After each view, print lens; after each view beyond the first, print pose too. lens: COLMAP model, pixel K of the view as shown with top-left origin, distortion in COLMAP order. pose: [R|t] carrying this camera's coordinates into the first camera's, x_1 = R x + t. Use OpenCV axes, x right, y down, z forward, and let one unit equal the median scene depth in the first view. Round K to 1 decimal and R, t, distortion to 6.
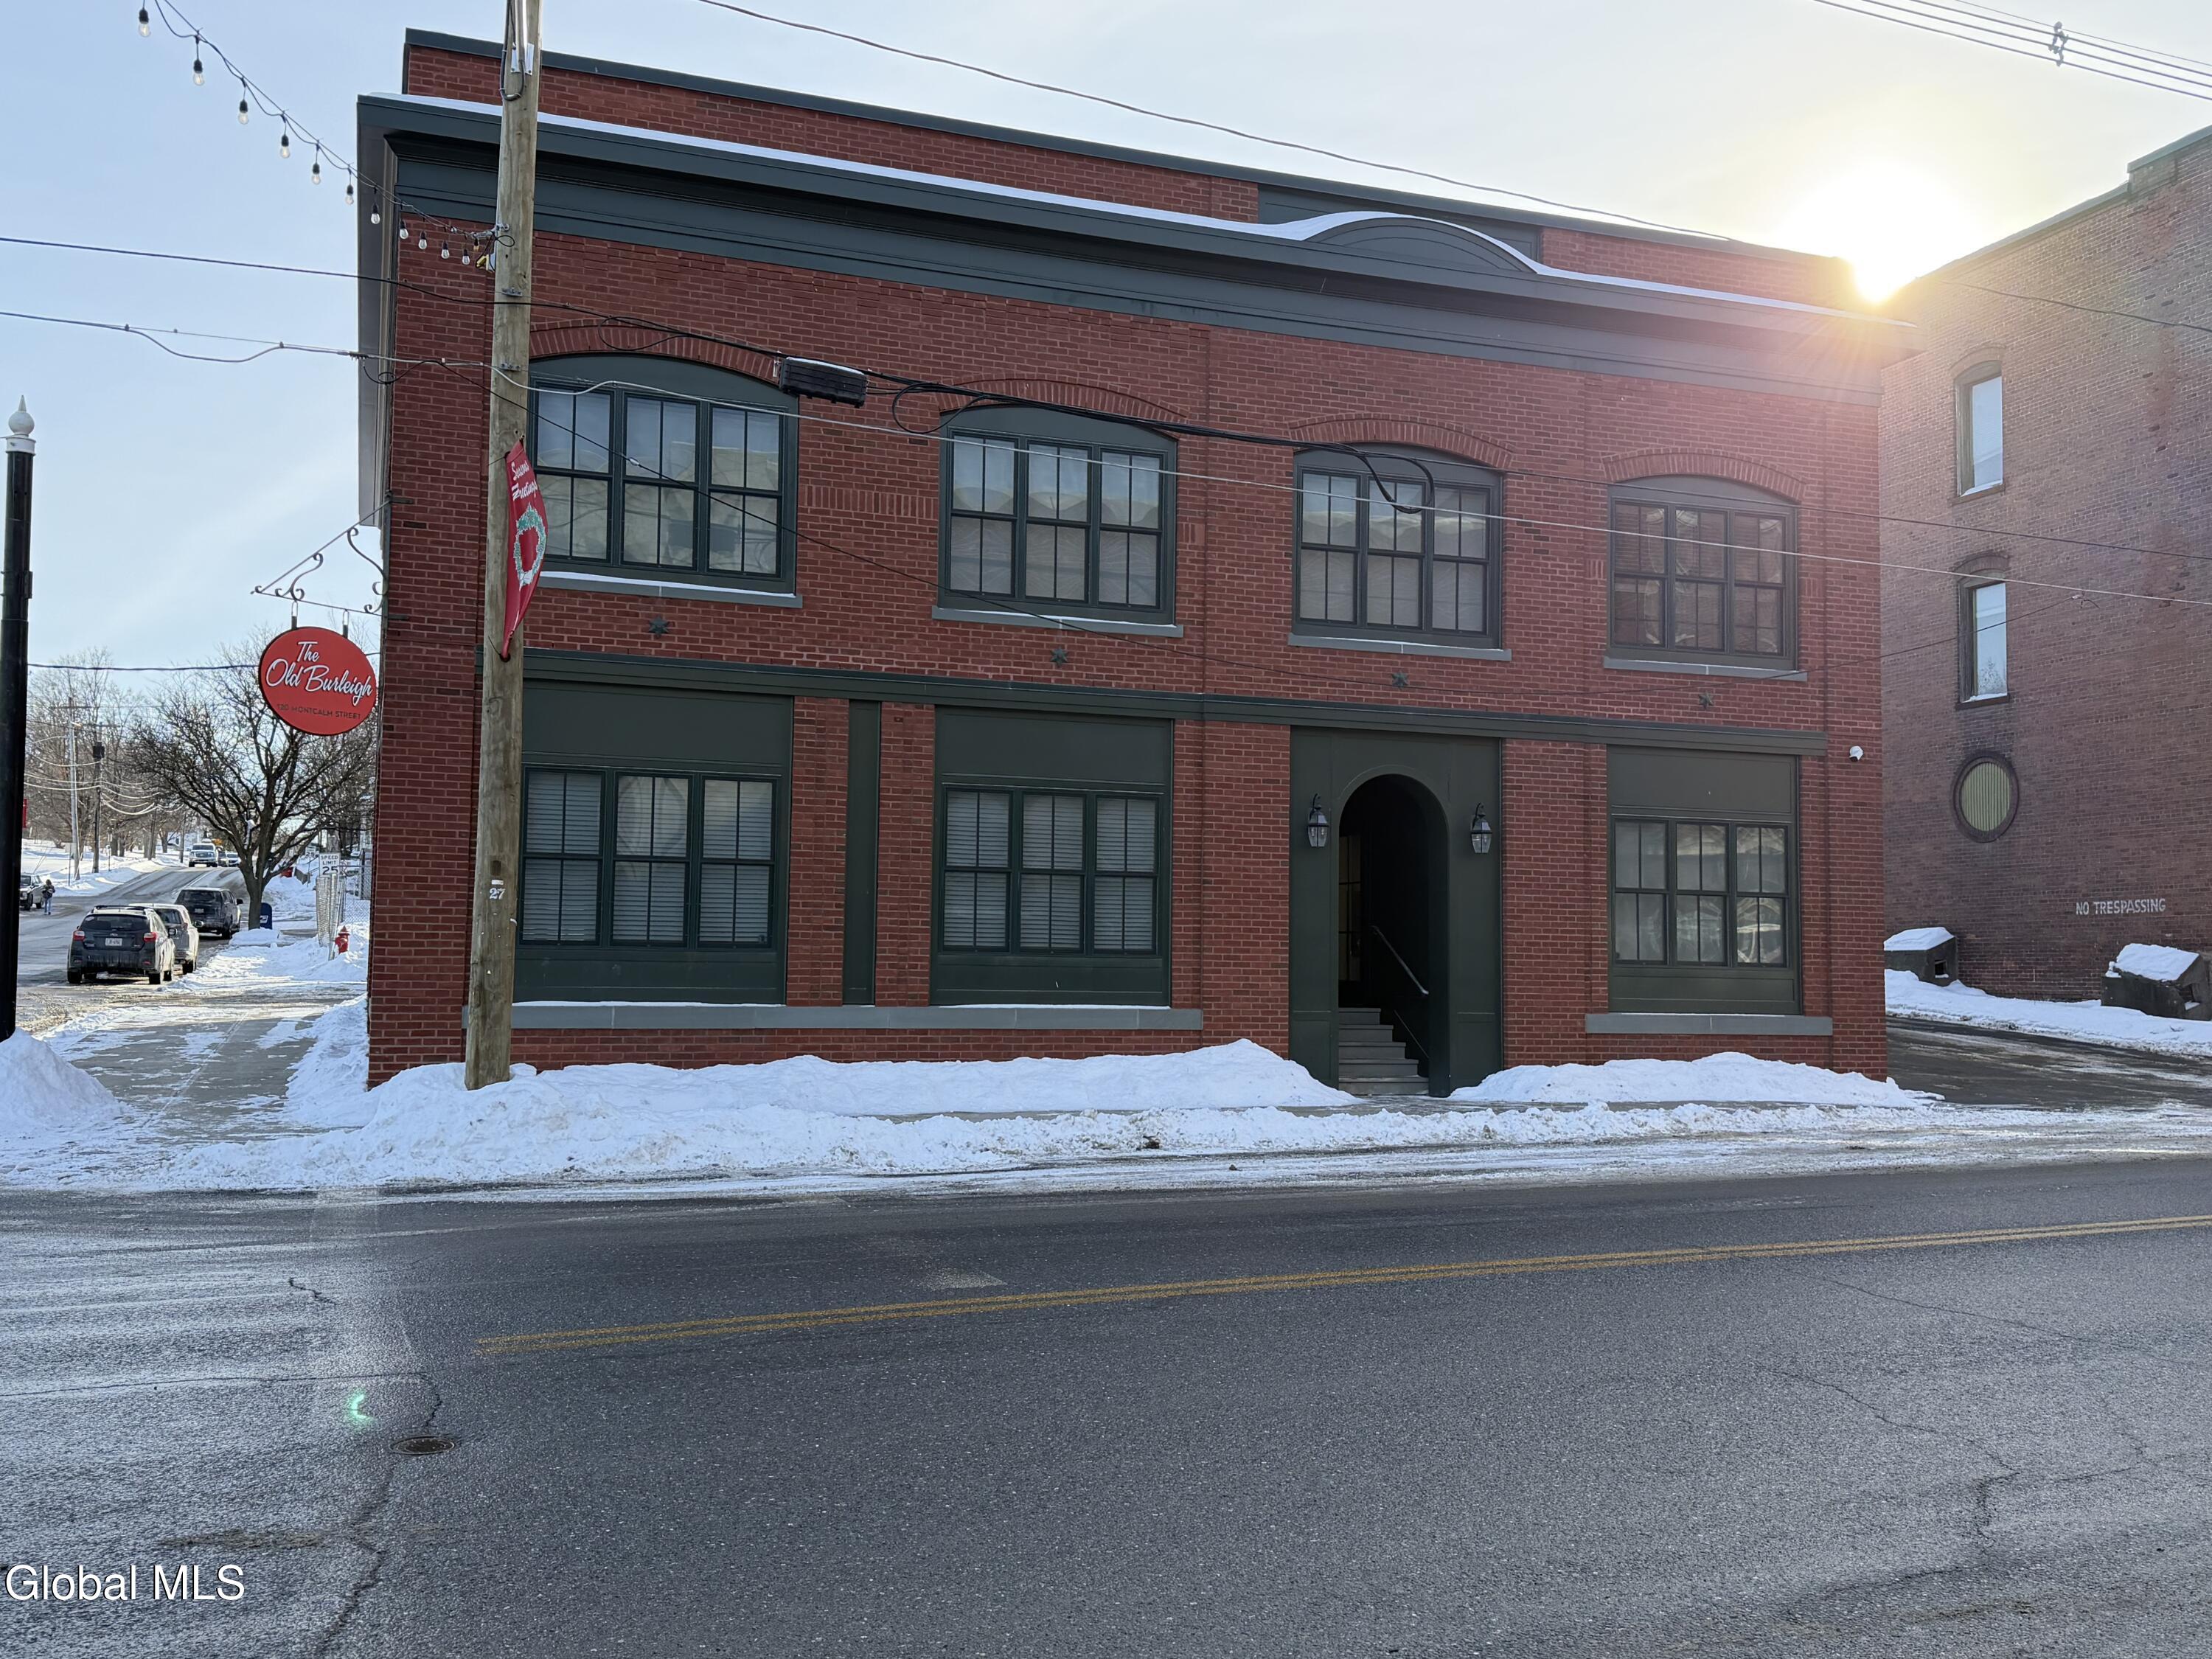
lens RADIAL K [[2083.1, 0, 1103.2], [0, 2083.1, 903.0], [0, 0, 1]] dist [0.070267, 0.000000]
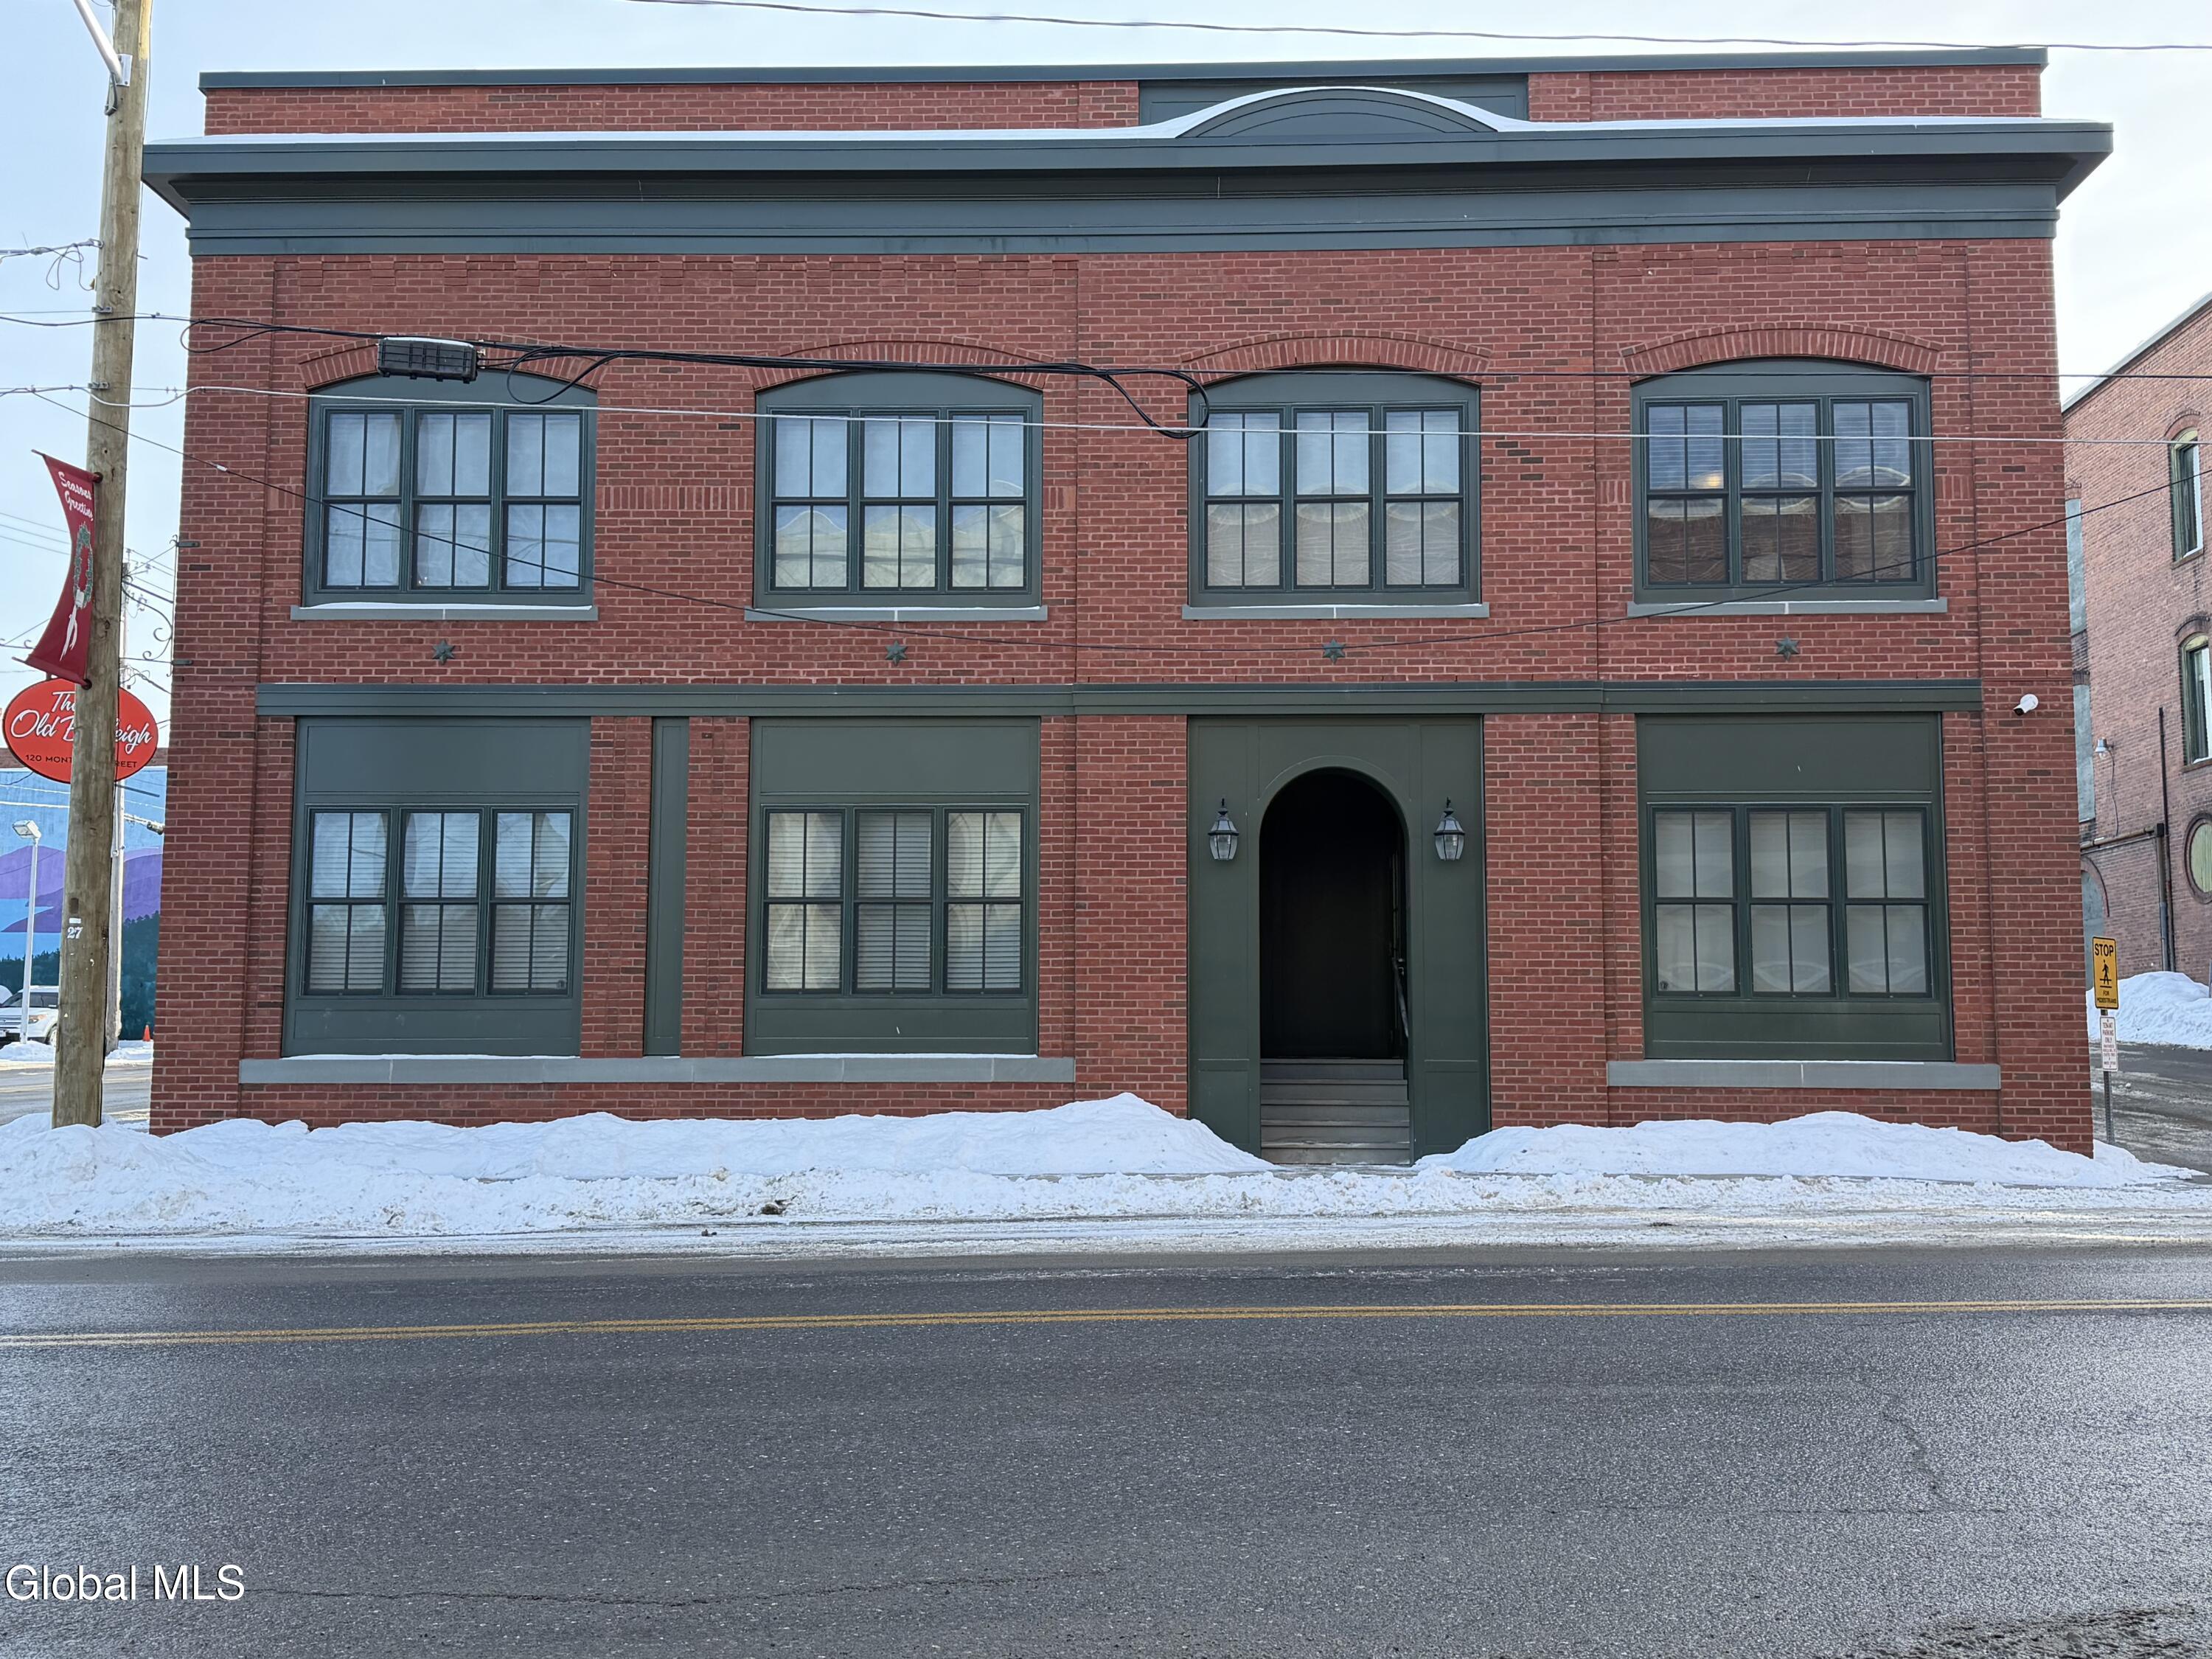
lens RADIAL K [[2265.6, 0, 1093.6], [0, 2265.6, 864.9], [0, 0, 1]] dist [0.060554, 0.000000]
pose [[0.925312, -0.037939, -0.377305, 0.403276], [0.024312, 0.998871, -0.040816, 0.010753], [0.378427, 0.028595, 0.925189, 0.155486]]
